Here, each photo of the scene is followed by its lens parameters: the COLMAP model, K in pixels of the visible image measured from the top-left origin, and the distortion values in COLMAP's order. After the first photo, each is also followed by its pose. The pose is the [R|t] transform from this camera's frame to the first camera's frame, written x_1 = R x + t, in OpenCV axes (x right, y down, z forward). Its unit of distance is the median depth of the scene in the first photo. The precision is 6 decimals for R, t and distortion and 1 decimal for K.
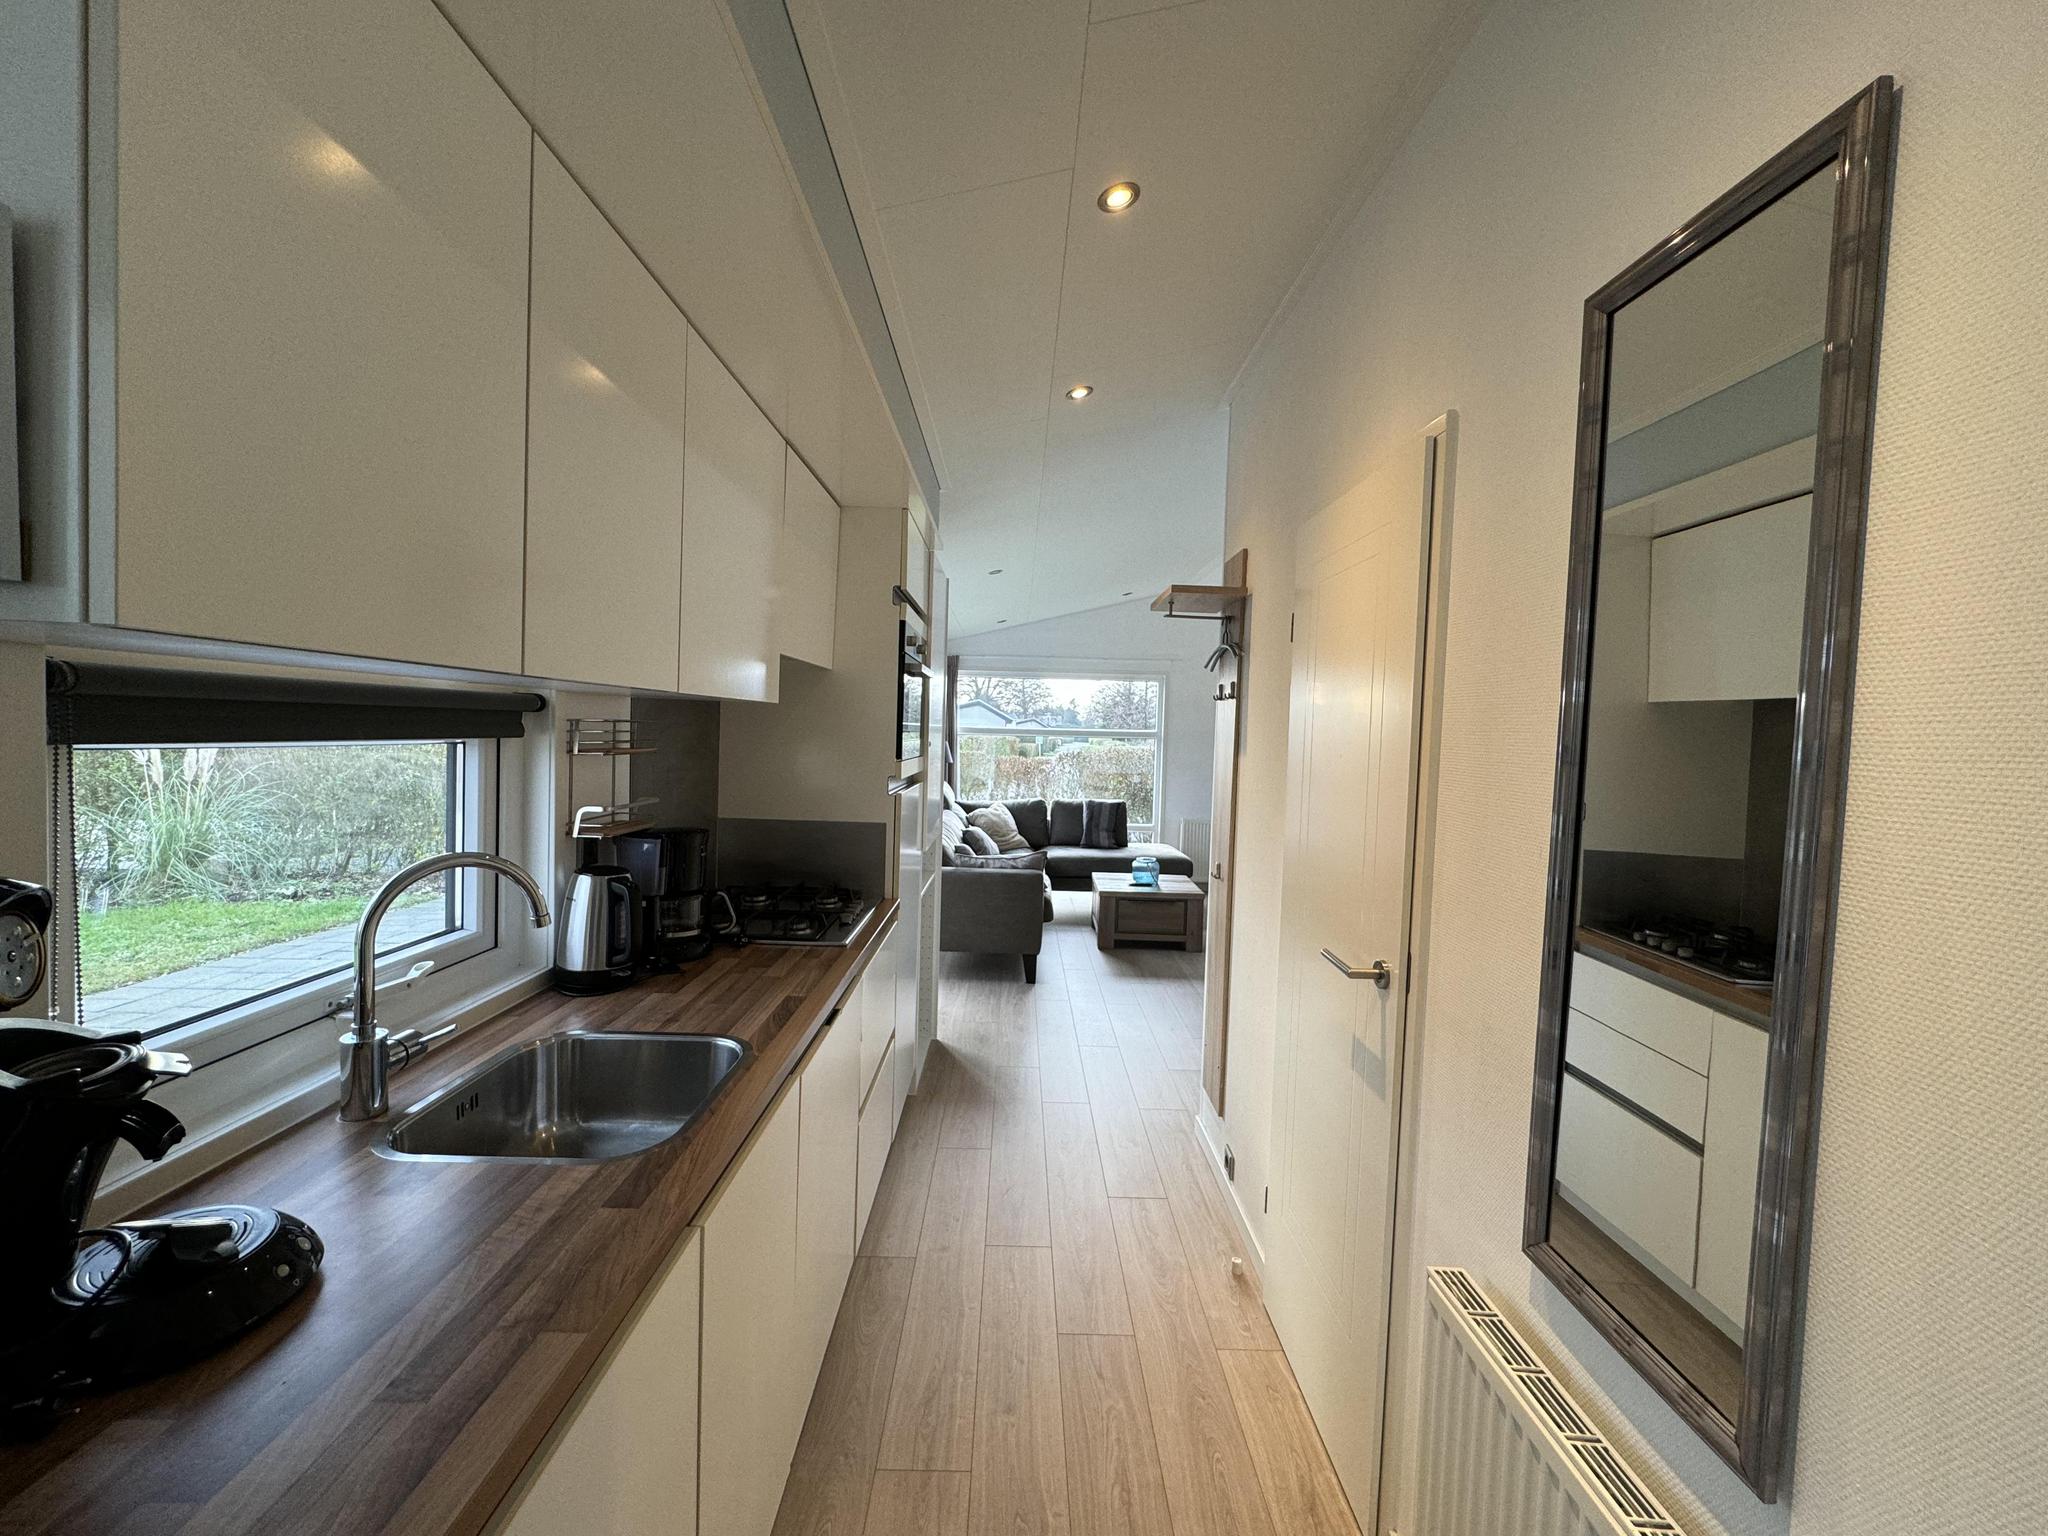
lens RADIAL K [[828.0, 0, 1024.0], [0, 828.0, 768.0], [0, 0, 1]] dist [0.001861, 0.000120]
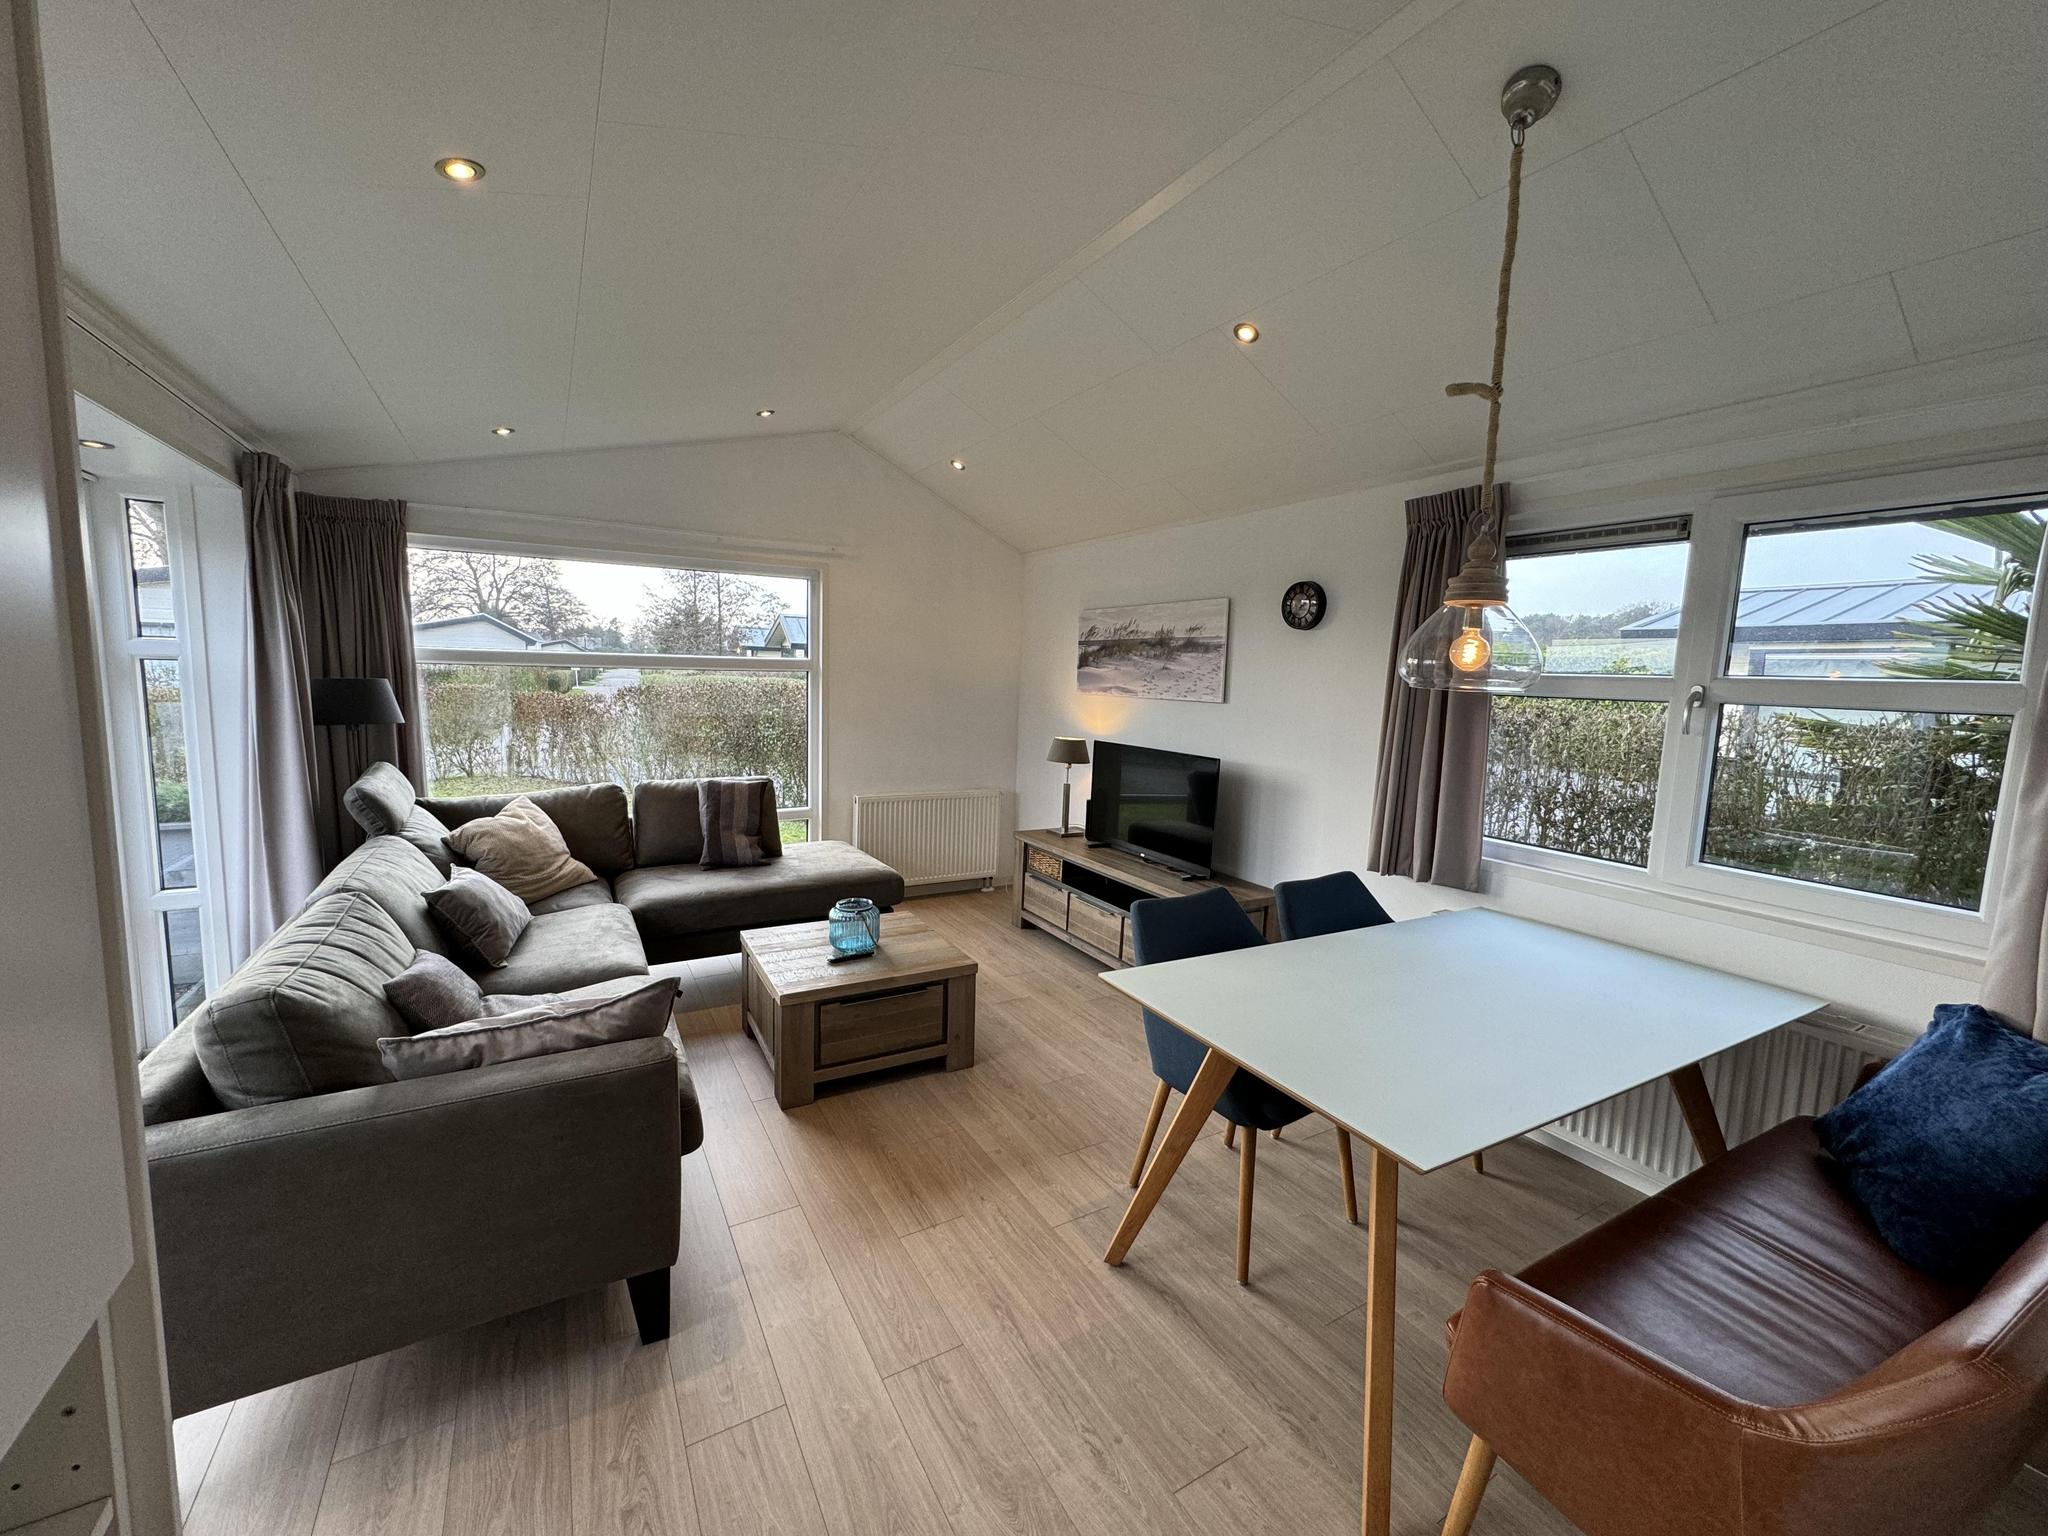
lens RADIAL K [[828.0, 0, 1024.0], [0, 828.0, 768.0], [0, 0, 1]] dist [0.001861, 0.000120]
pose [[0.870624, -0.057346, 0.488596, -0.009902], [0.013818, 0.995641, 0.092236, -0.018793], [-0.491755, -0.073551, 0.867621, 0.404933]]
